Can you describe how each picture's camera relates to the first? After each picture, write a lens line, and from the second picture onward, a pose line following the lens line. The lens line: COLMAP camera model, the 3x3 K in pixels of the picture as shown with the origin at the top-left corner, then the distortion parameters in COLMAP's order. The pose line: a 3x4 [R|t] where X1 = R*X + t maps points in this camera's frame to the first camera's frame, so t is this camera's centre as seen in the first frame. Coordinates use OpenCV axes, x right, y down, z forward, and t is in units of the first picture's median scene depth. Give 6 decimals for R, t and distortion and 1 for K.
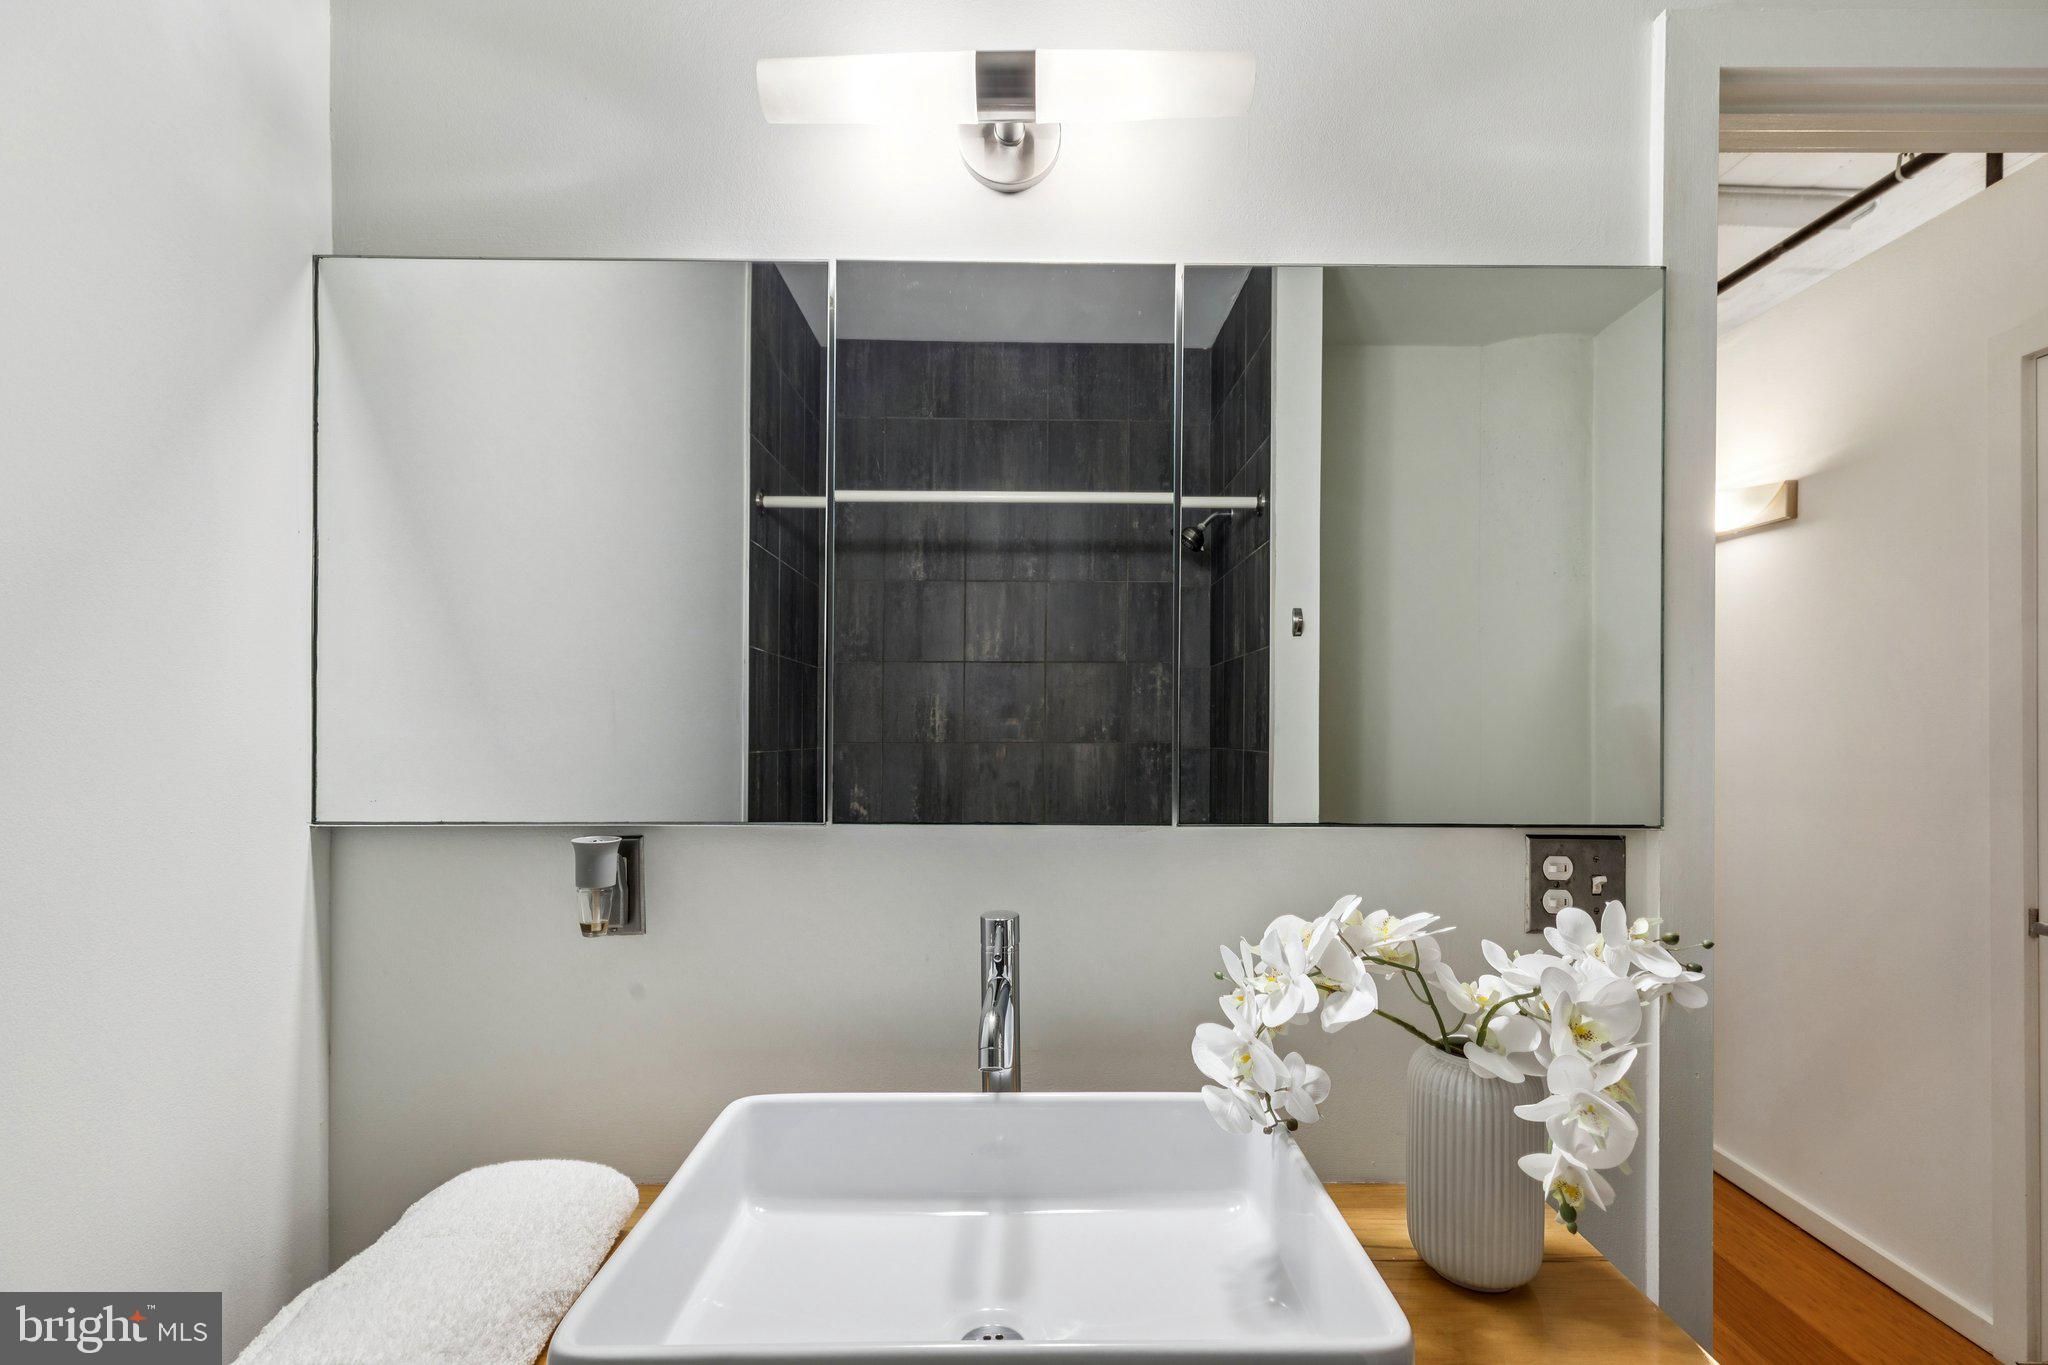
lens RADIAL K [[900.2, 0, 1024.0], [0, 900.2, 682.5], [0, 0, 1]] dist [0.010592, 0.000262]
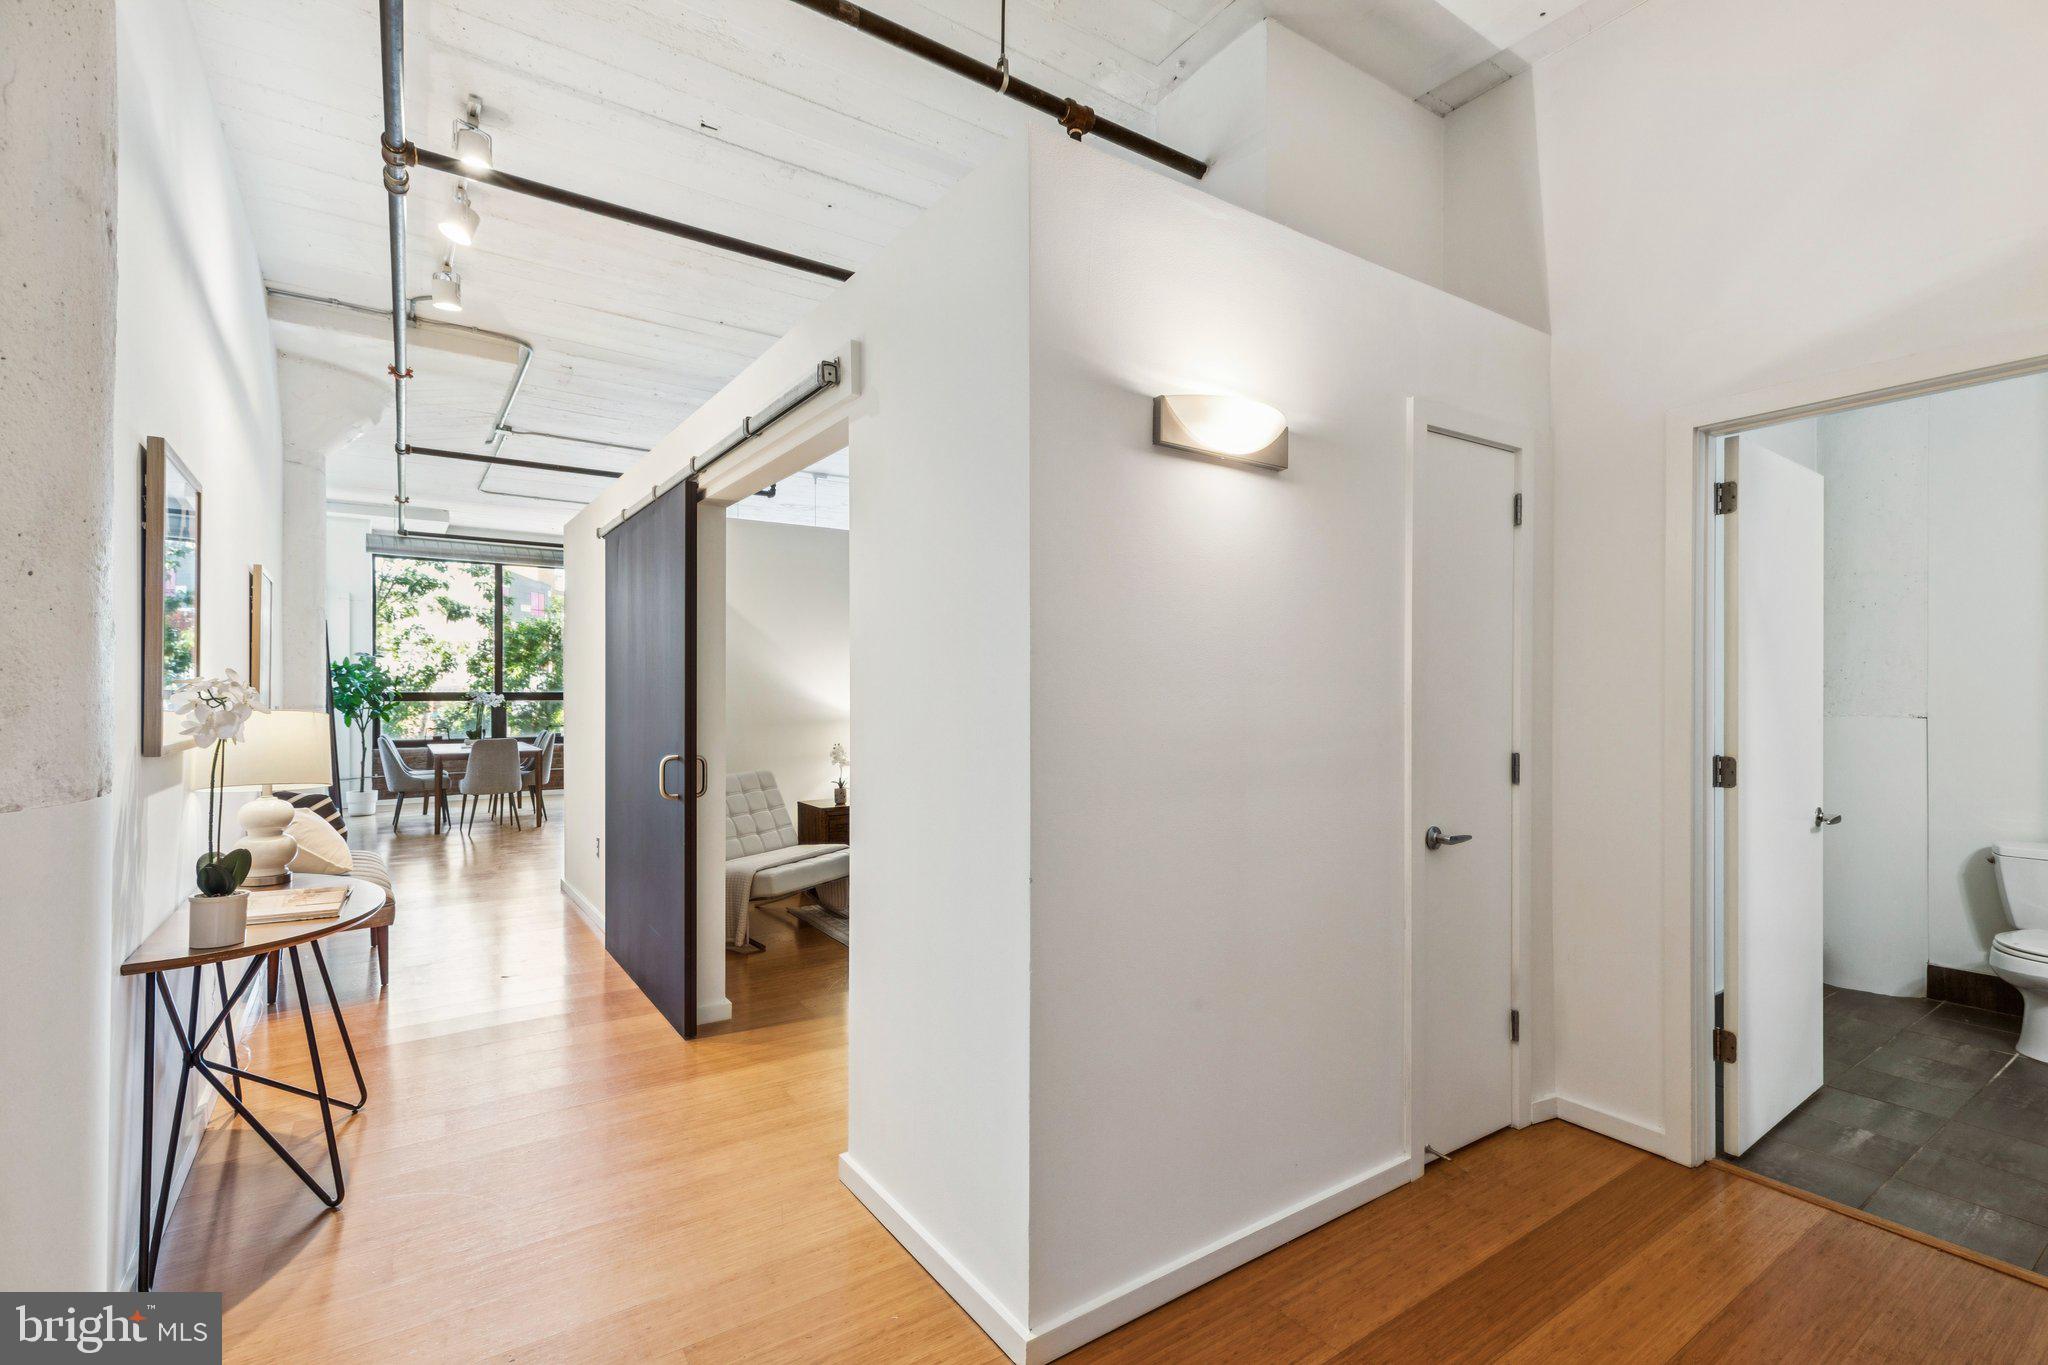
lens RADIAL K [[929.2, 0, 1024.0], [0, 929.2, 682.5], [0, 0, 1]] dist [-0.000931, -0.000078]
pose [[-0.580216, 0.000865, 0.814462, 0.255190], [0.002617, 0.999996, 0.000802, 0.026360], [-0.814458, 0.002596, -0.580216, 1.798374]]
